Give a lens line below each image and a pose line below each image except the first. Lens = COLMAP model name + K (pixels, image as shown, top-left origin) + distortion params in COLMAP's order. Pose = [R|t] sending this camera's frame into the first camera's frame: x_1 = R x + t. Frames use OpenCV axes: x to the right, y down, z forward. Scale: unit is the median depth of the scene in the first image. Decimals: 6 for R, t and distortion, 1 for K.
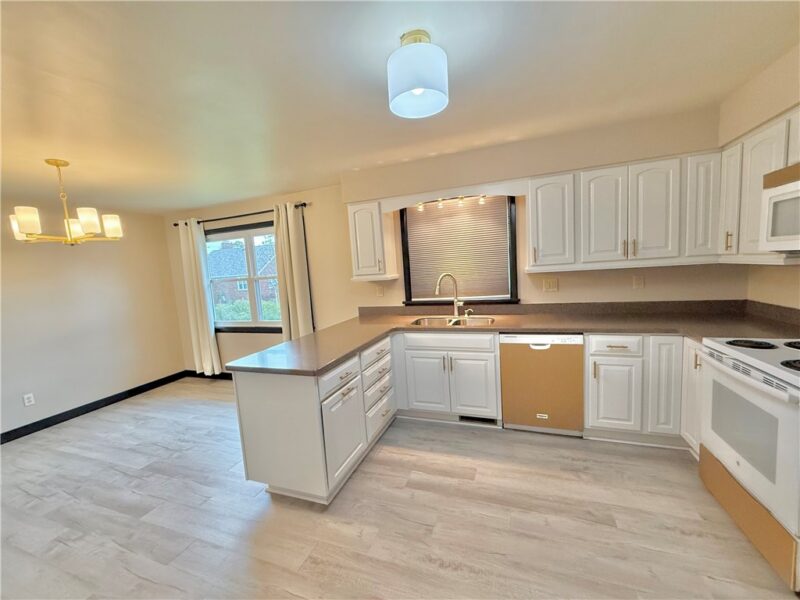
lens RADIAL K [[322.4, 0, 397.8], [0, 322.4, 300.6], [0, 0, 1]] dist [-0.000107, 0.000393]
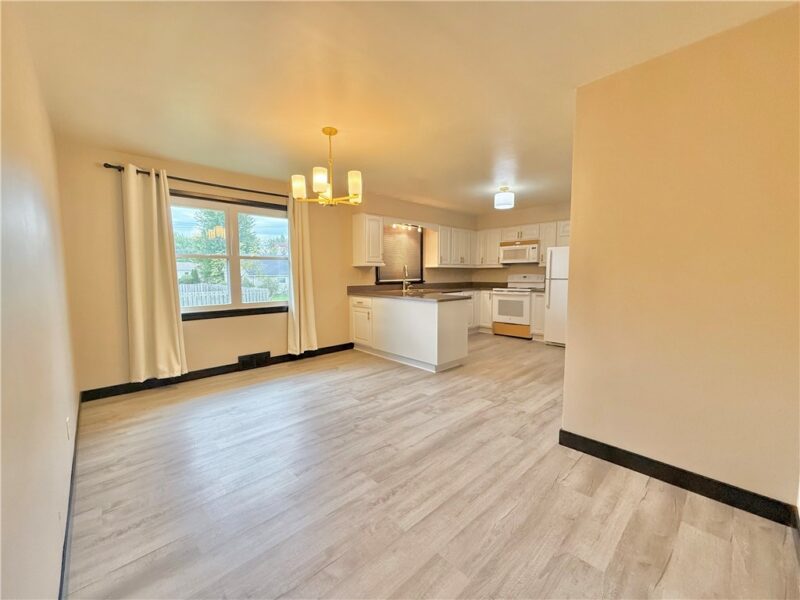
lens RADIAL K [[322.4, 0, 399.1], [0, 322.4, 299.2], [0, 0, 1]] dist [-0.000107, 0.000393]
pose [[0.442820, -0.005781, 0.896592, -1.868821], [0.070224, 0.997131, -0.028254, 0.193765], [-0.893856, 0.075474, 0.441955, 0.318112]]
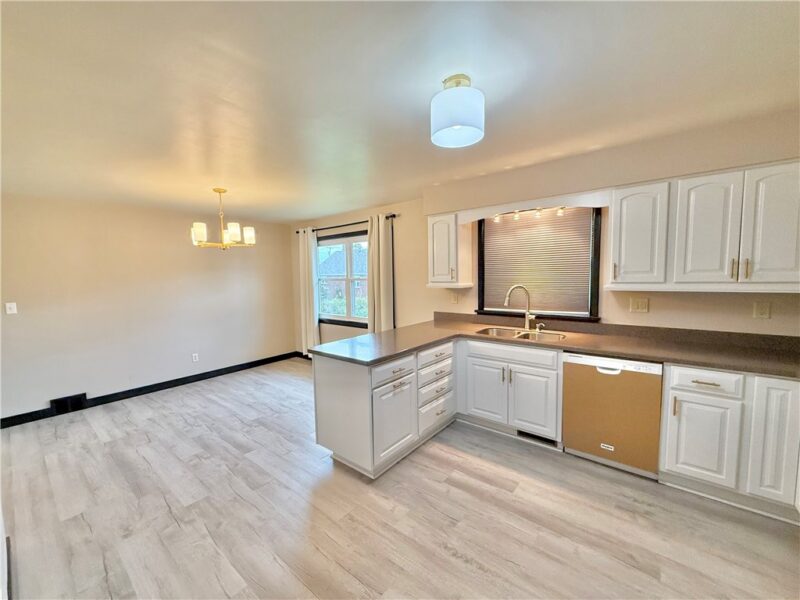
lens RADIAL K [[322.4, 0, 397.8], [0, 322.4, 300.2], [0, 0, 1]] dist [-0.000107, 0.000393]
pose [[0.945422, 0.074007, -0.317333, 0.149998], [-0.077988, 0.996954, 0.000158, -0.012373], [0.316378, 0.024599, 0.948314, -0.071042]]
